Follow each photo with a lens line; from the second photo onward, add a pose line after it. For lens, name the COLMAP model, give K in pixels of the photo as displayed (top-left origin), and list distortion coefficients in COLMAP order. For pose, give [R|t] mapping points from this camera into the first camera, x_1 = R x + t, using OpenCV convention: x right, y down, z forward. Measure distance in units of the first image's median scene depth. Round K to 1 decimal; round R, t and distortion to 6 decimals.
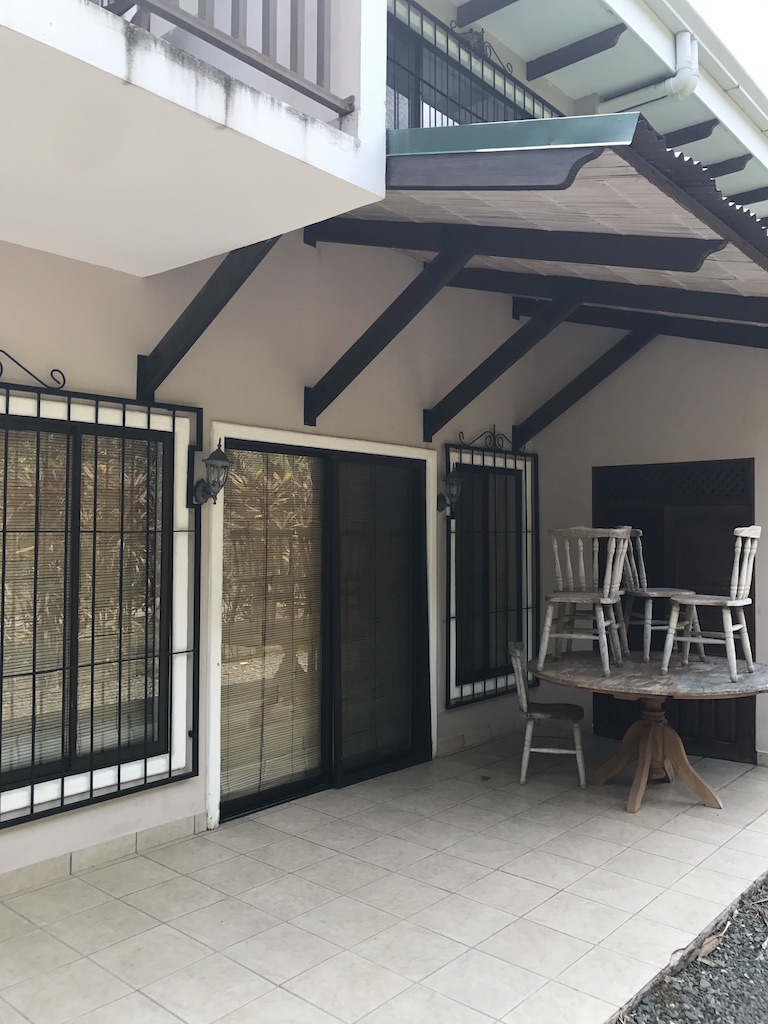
lens RADIAL K [[851.4, 0, 383.8], [0, 851.4, 514.1], [0, 0, 1]] dist [0.067882, -0.077550]
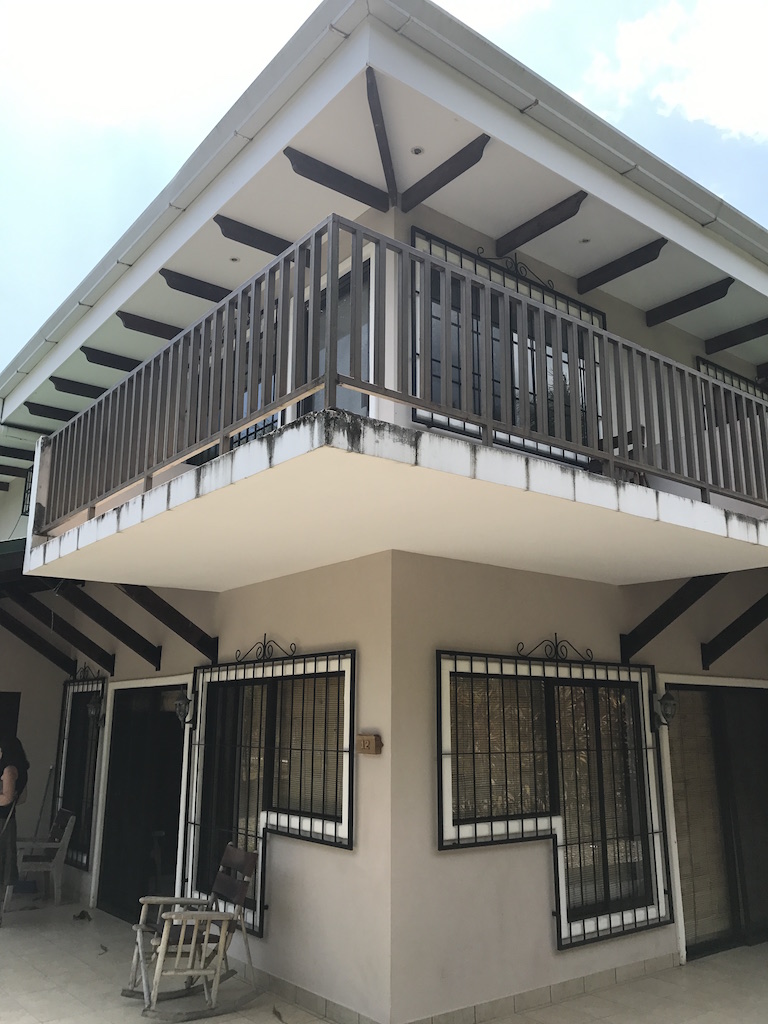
lens RADIAL K [[851.4, 0, 384.0], [0, 851.4, 510.7], [0, 0, 1]] dist [0.067882, -0.077550]
pose [[0.982462, -0.044248, -0.181135, -0.405176], [0.003160, 0.975246, -0.221098, -0.055663], [0.186434, 0.216648, 0.958283, -0.651182]]
